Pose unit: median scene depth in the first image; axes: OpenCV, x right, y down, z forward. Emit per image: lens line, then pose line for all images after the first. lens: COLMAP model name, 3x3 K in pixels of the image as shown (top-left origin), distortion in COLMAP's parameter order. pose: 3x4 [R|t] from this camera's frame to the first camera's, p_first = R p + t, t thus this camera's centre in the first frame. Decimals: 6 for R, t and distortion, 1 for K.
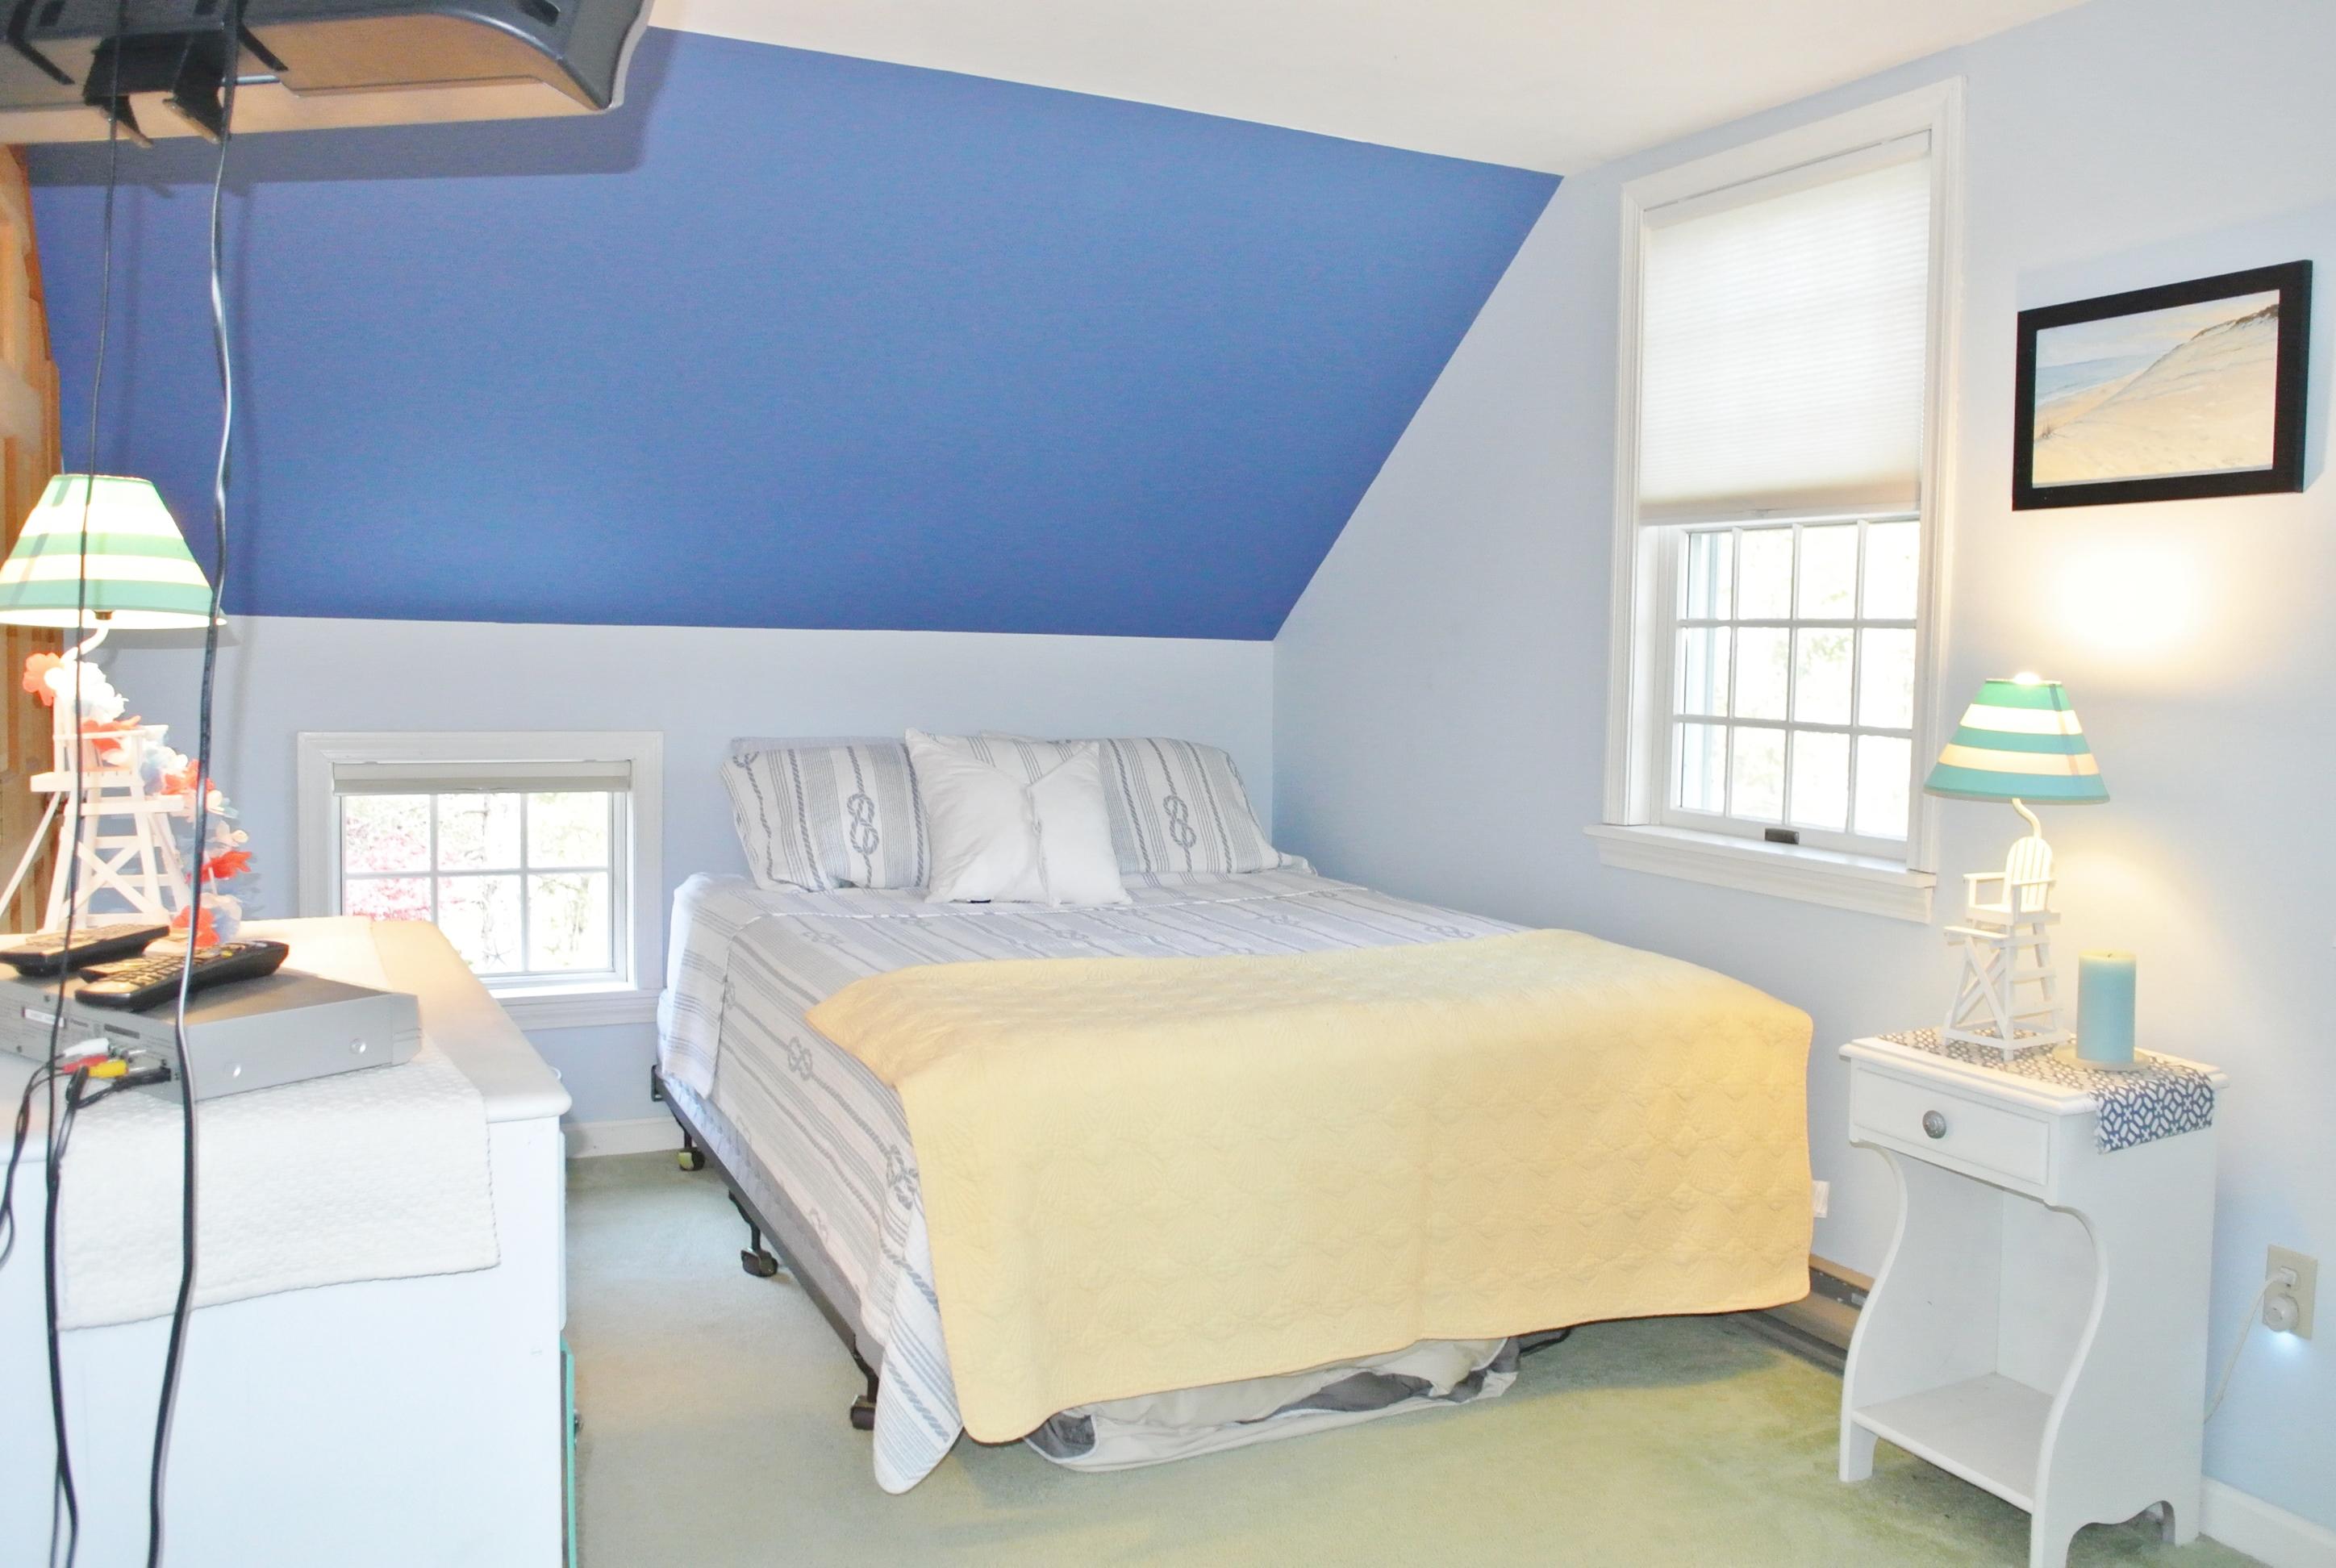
lens RADIAL K [[1837.6, 0, 1161.5], [0, 1837.6, 786.8], [0, 0, 1]] dist [-0.078346, 0.050289]
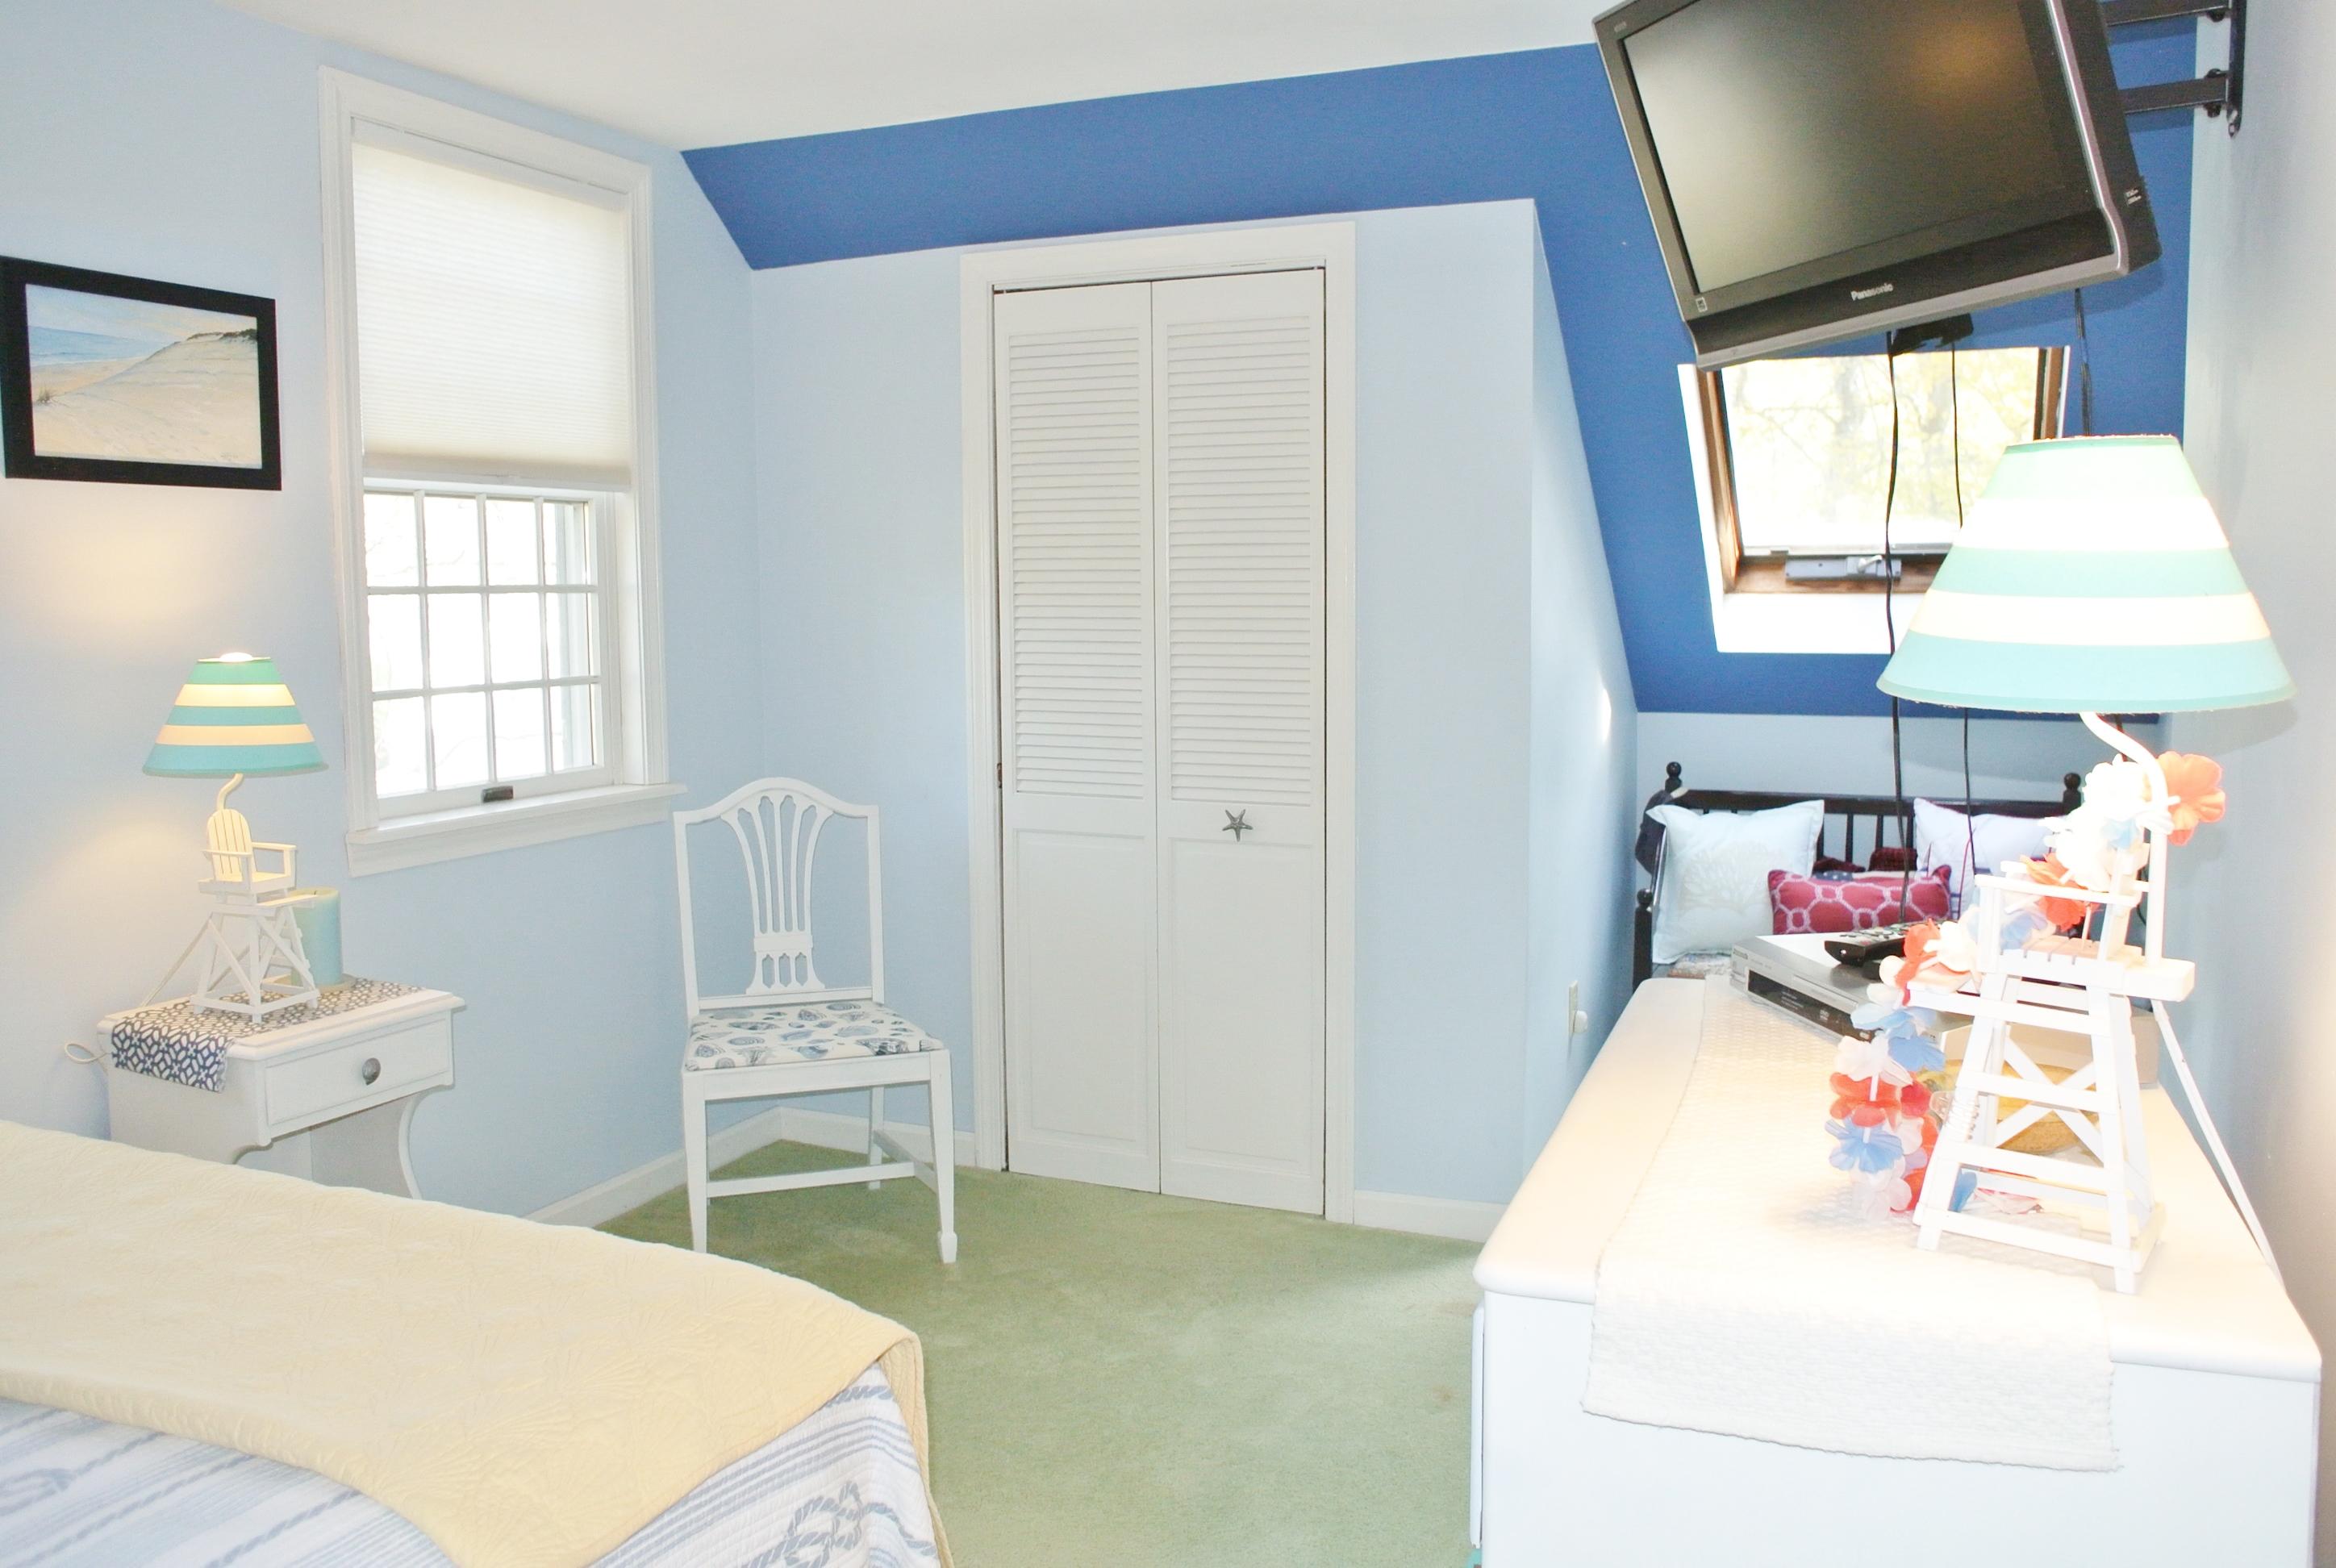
lens RADIAL K [[1837.6, 0, 1161.6], [0, 1837.6, 777.7], [0, 0, 1]] dist [-0.078346, 0.050289]
pose [[-0.658668, -0.058794, 0.750133, -0.676425], [0.086333, 0.984453, 0.152965, -0.106340], [-0.747465, 0.165514, -0.643352, 1.349395]]
